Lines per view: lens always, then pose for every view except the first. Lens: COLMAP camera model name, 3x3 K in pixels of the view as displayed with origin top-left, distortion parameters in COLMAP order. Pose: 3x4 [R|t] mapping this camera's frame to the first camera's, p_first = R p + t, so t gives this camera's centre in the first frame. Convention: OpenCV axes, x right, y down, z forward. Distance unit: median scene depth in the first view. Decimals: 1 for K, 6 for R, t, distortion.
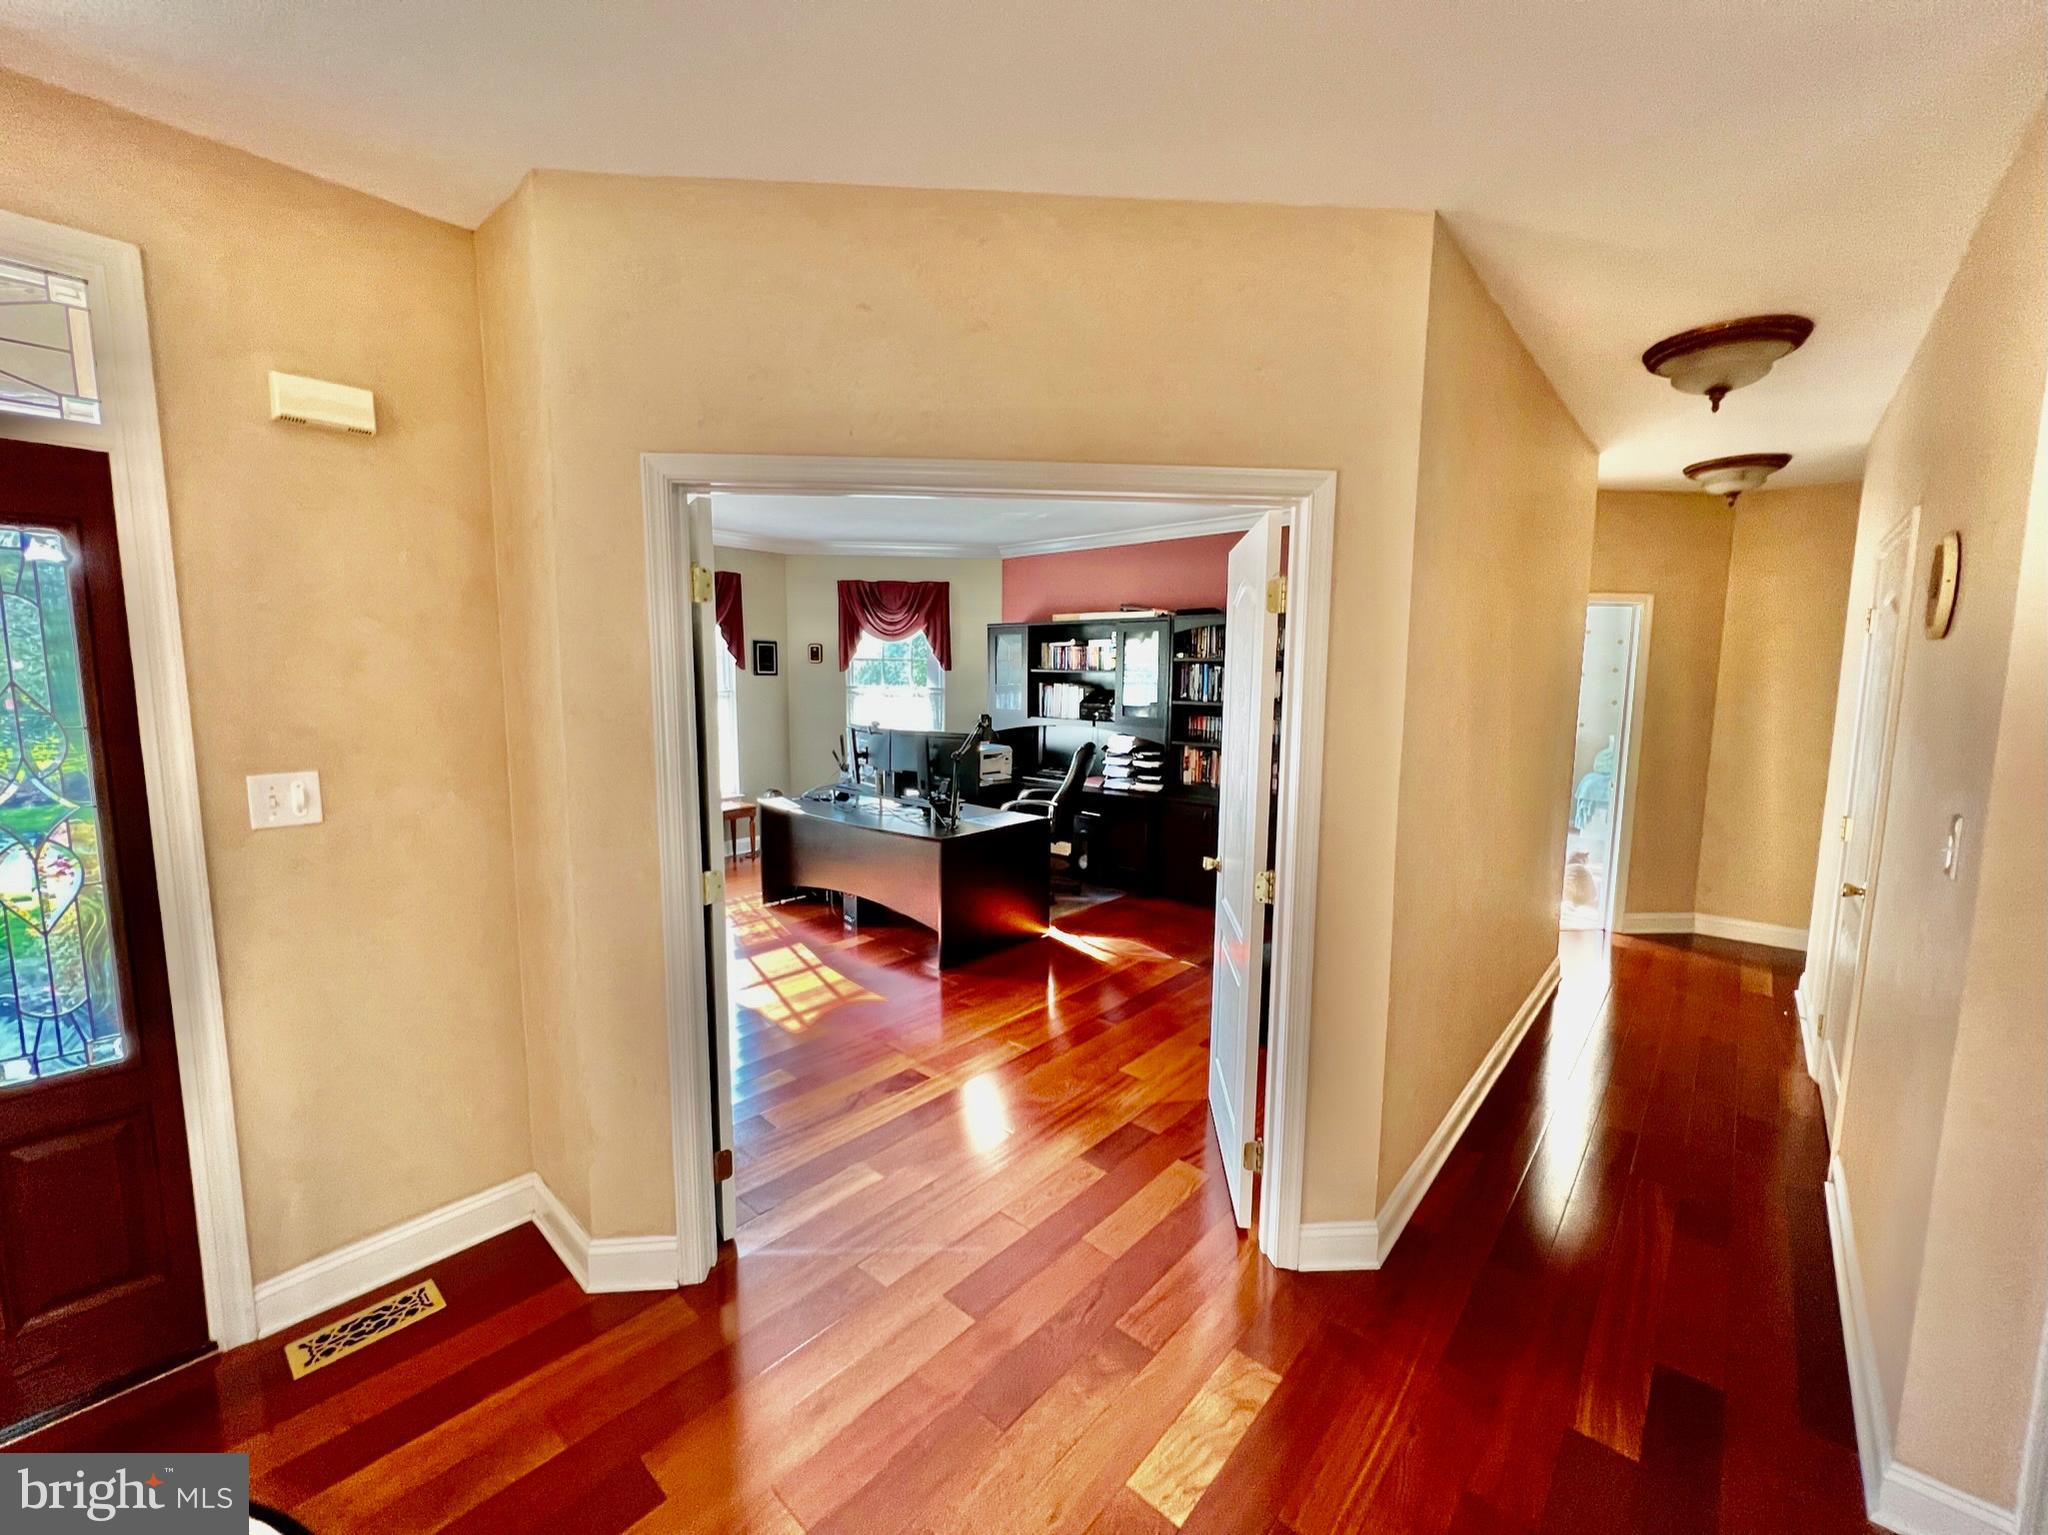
lens RADIAL K [[818.5, 0, 1015.5], [0, 818.5, 763.2], [0, 0, 1]] dist [-0.000850, 0.001037]
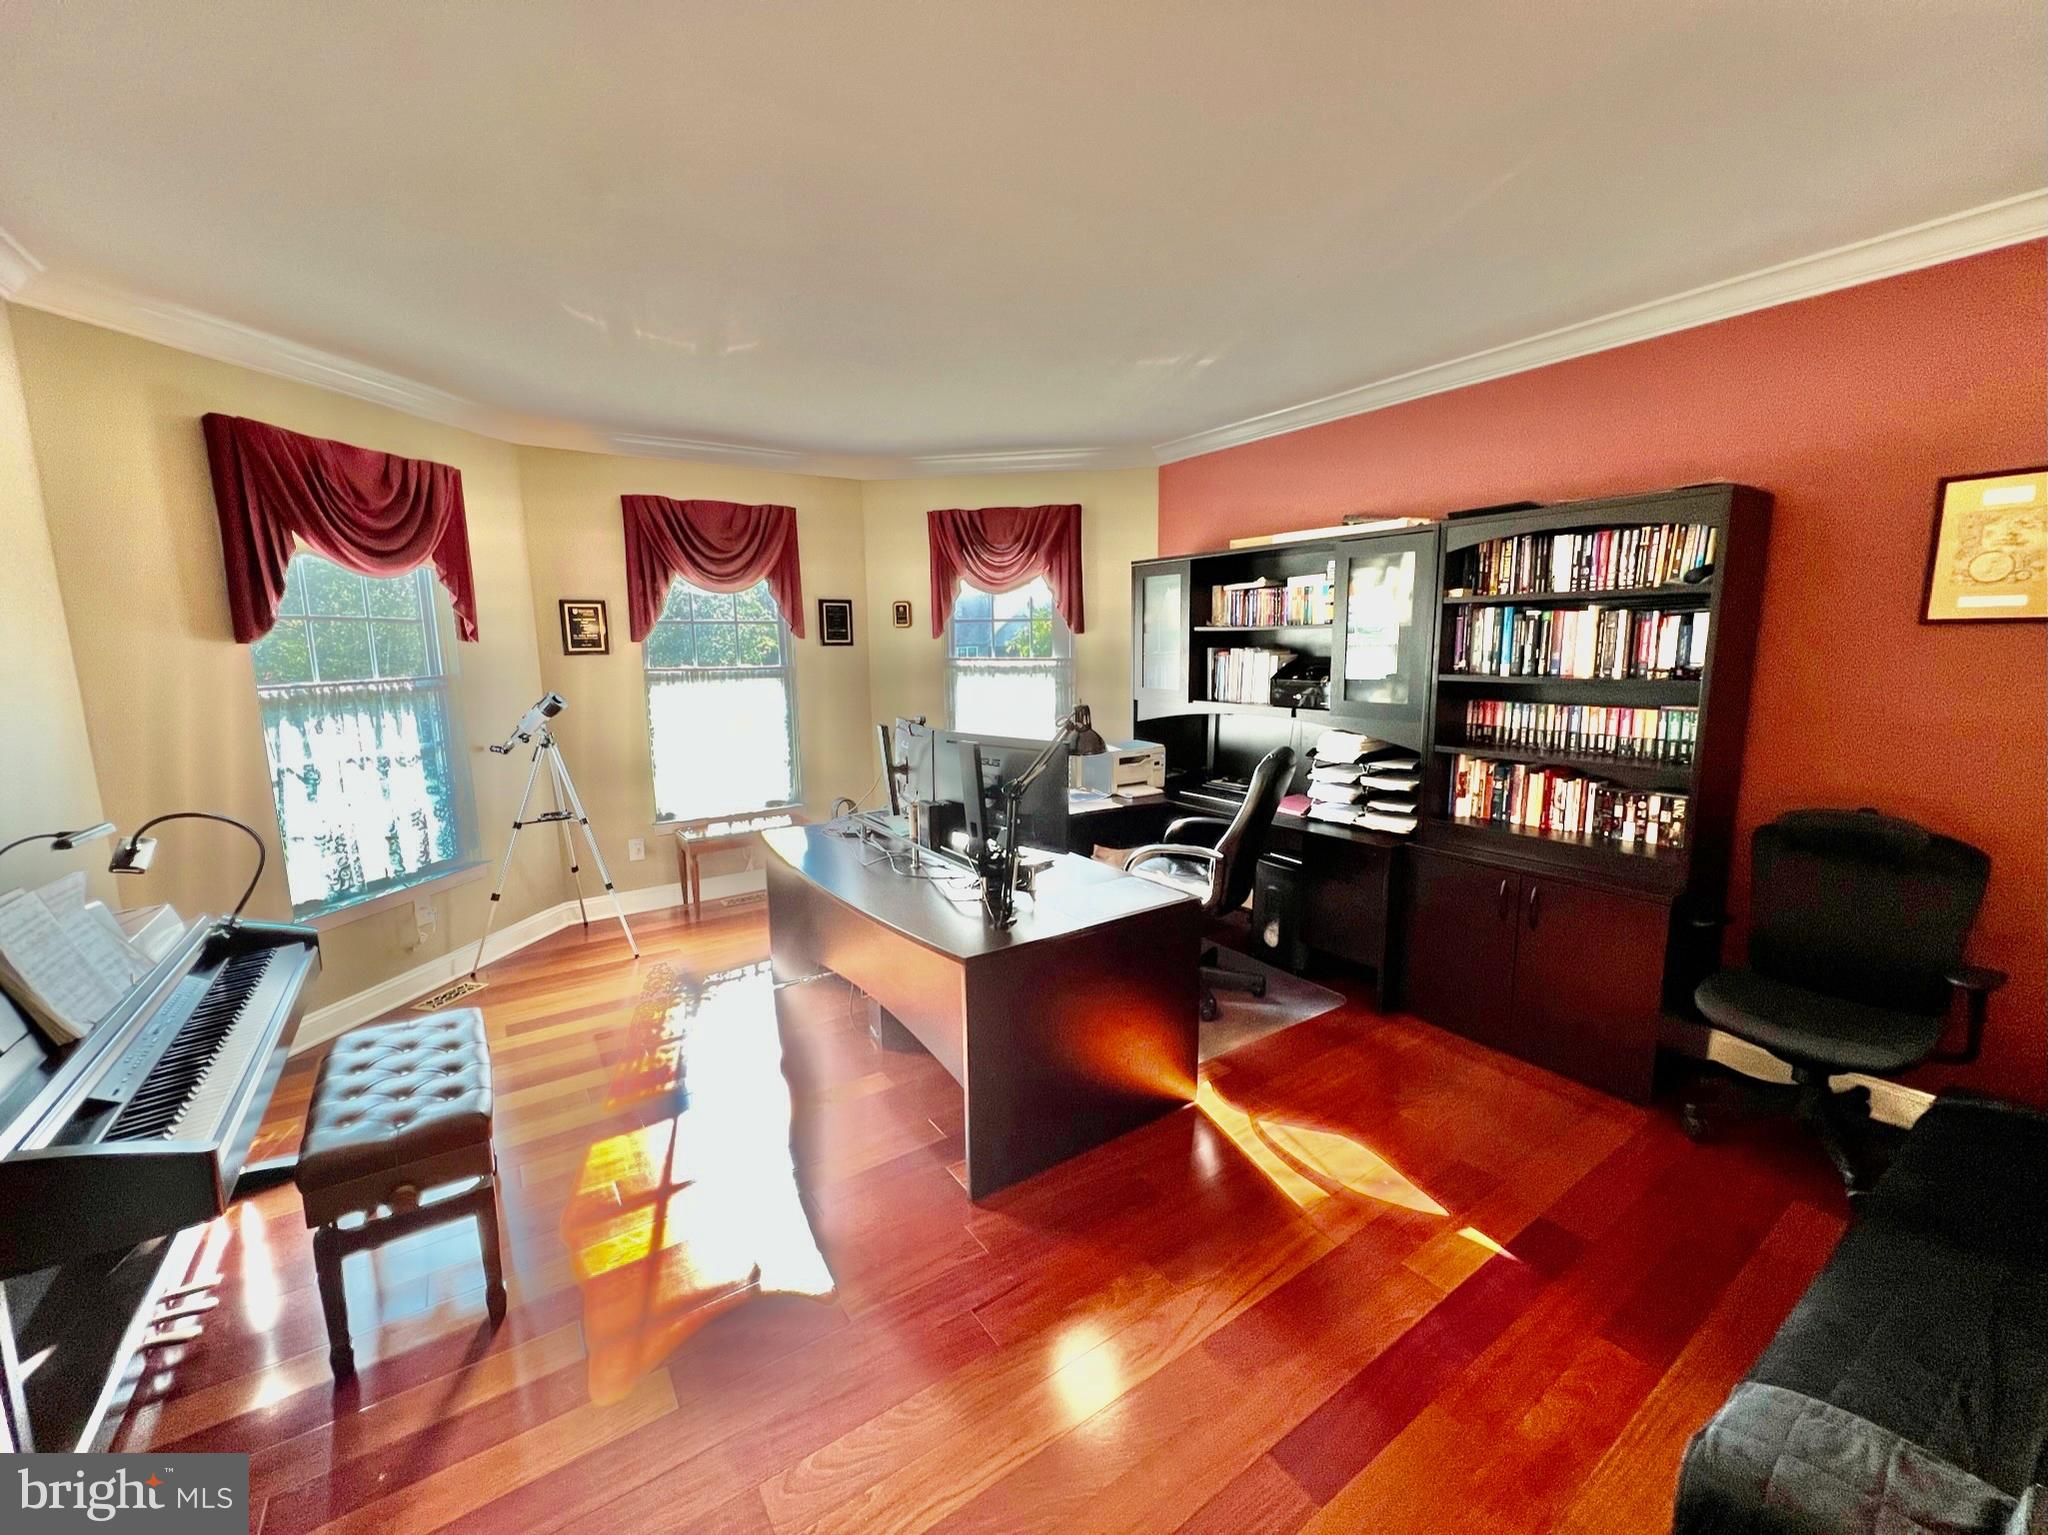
lens RADIAL K [[818.5, 0, 1021.5], [0, 818.5, 757.4], [0, 0, 1]] dist [-0.000850, 0.001037]
pose [[0.970464, 0.012137, -0.240940, 0.046284], [-0.004781, 0.999505, 0.031090, -0.033268], [0.241199, -0.029020, 0.970042, 0.359195]]
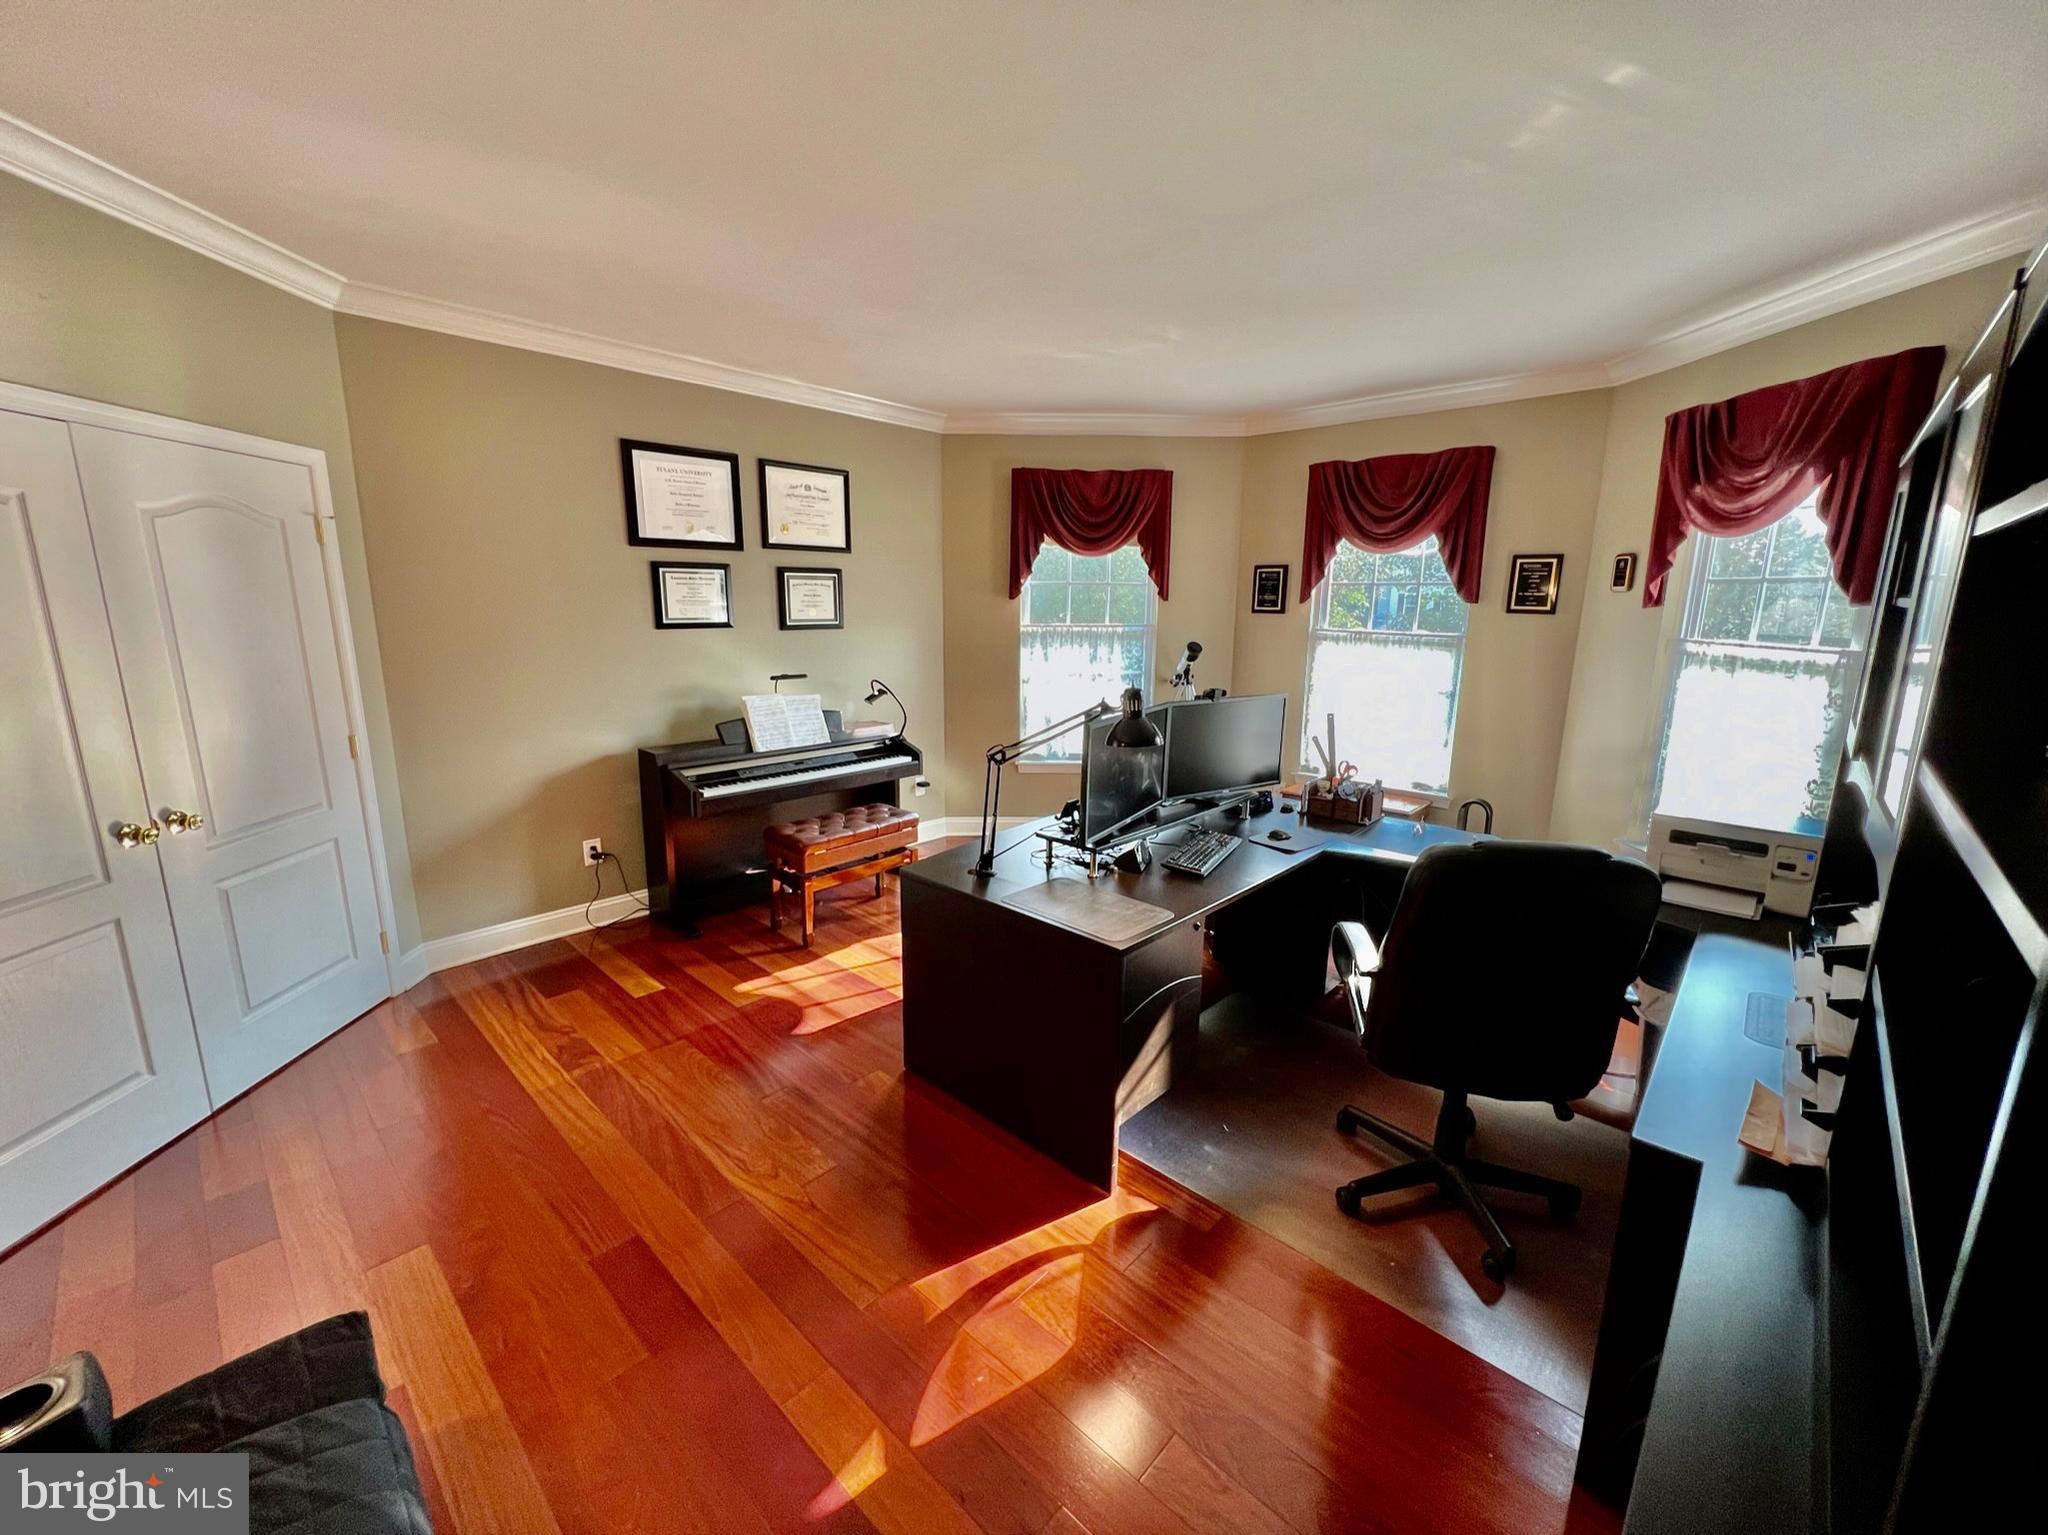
lens RADIAL K [[818.5, 0, 1029.3], [0, 818.5, 766.0], [0, 0, 1]] dist [-0.000850, 0.001037]
pose [[-0.021567, 0.196142, -0.980338, 0.349283], [-0.119394, 0.973044, 0.197309, -0.084215], [0.992613, 0.121302, 0.002432, 0.750992]]
